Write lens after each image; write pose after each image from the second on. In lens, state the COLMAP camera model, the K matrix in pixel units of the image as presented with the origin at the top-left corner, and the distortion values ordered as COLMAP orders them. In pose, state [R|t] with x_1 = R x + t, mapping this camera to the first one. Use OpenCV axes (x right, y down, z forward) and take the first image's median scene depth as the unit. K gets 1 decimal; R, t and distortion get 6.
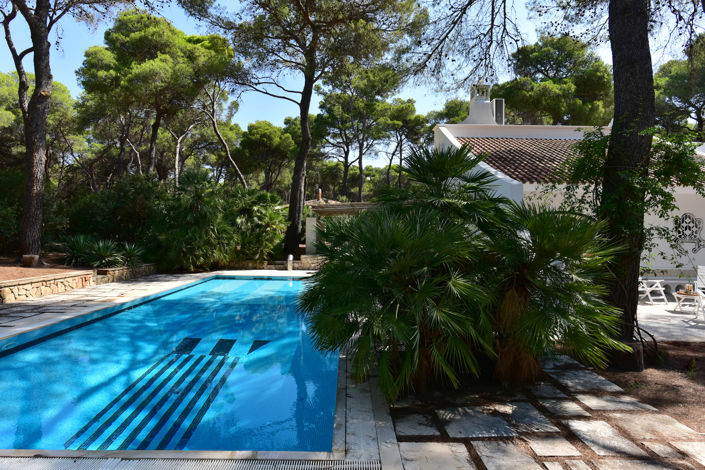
lens RADIAL K [[405.1, 0, 353.1], [0, 405.1, 234.2], [0, 0, 1]] dist [-0.000414, 0.002295]
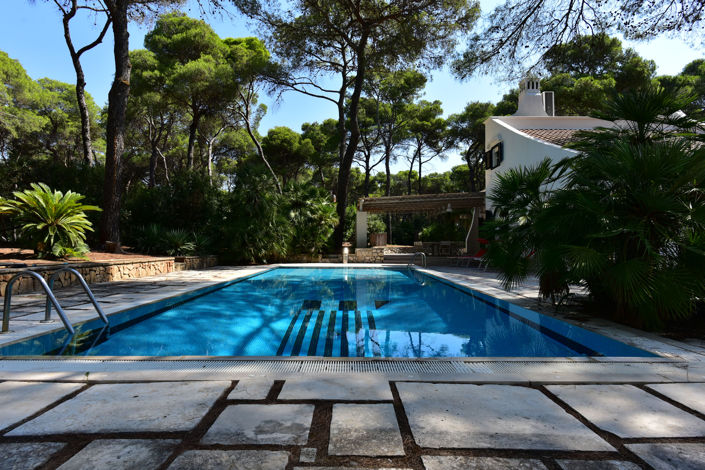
lens RADIAL K [[405.1, 0, 351.6], [0, 405.1, 233.7], [0, 0, 1]] dist [-0.000414, 0.002295]
pose [[0.999954, -0.009465, -0.001481, -0.110384], [0.009420, 0.999562, -0.028072, 0.035442], [0.001746, 0.028056, 0.999605, 0.001952]]
